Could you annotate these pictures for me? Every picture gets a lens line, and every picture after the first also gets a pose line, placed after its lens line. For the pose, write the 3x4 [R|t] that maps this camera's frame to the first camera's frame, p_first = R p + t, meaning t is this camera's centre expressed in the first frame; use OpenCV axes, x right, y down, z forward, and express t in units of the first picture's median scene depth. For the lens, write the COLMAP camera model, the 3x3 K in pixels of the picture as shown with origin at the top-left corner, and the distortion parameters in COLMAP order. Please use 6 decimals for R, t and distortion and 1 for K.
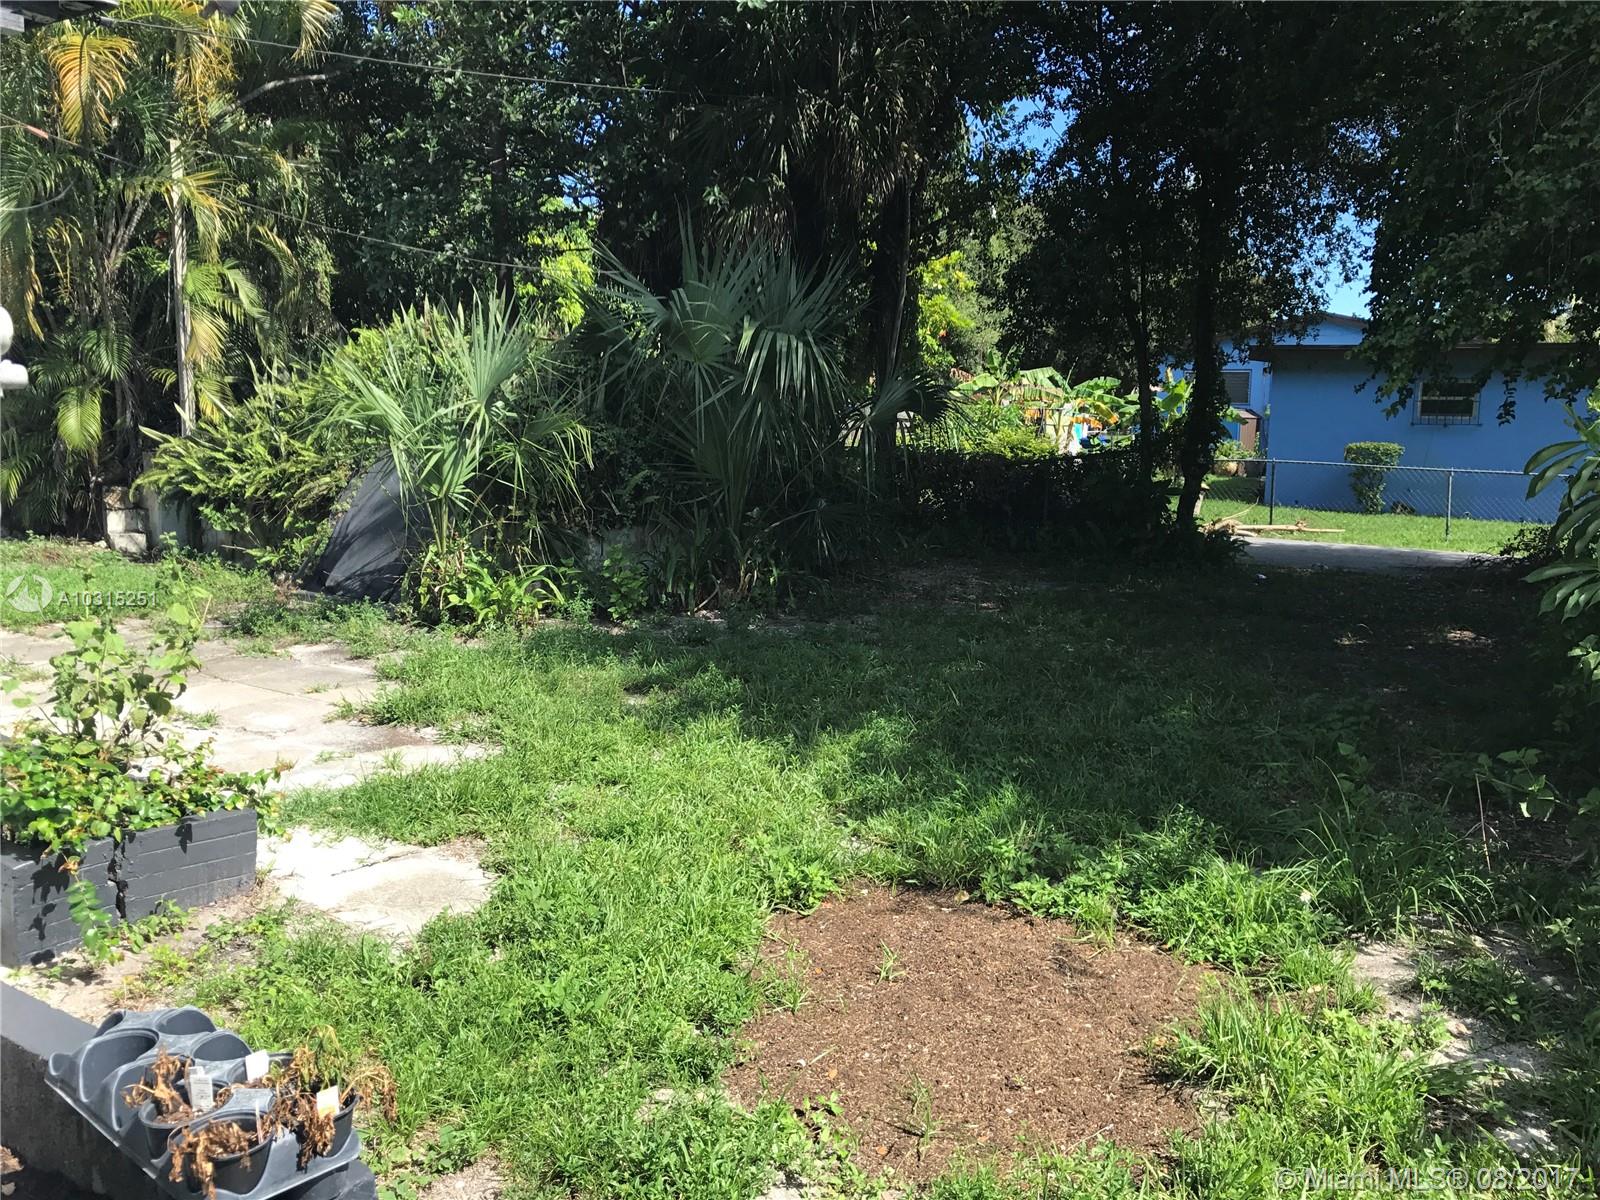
lens RADIAL K [[1294.3, 0, 800.0], [0, 1294.3, 600.0], [0, 0, 1]] dist [0.005522, 0.011045]
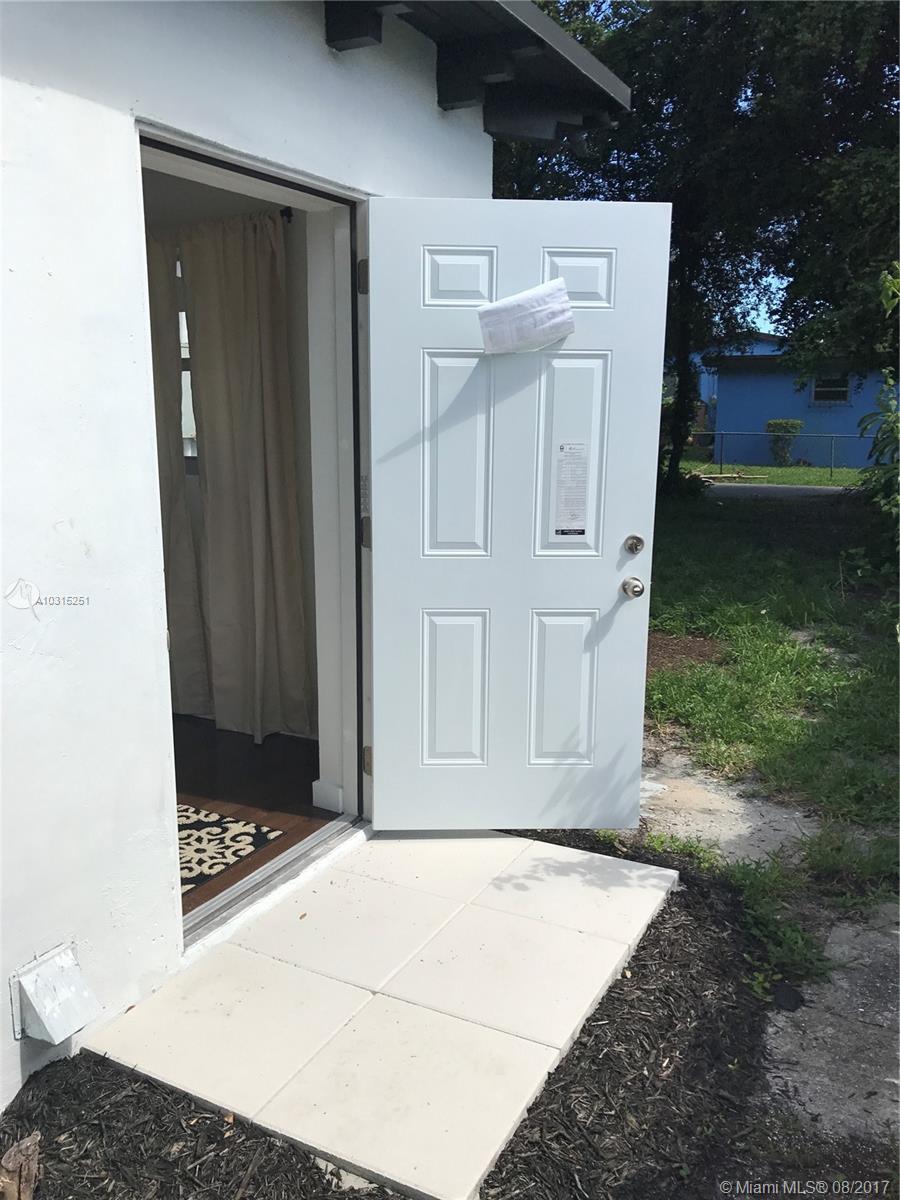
lens RADIAL K [[968.6, 0, 450.0], [0, 968.6, 600.0], [0, 0, 1]] dist [0.037216, -0.049450]
pose [[0.995738, -0.034408, 0.085573, -0.084468], [0.029792, 0.998061, 0.054647, 0.024796], [-0.087287, -0.051865, 0.994832, -0.176824]]
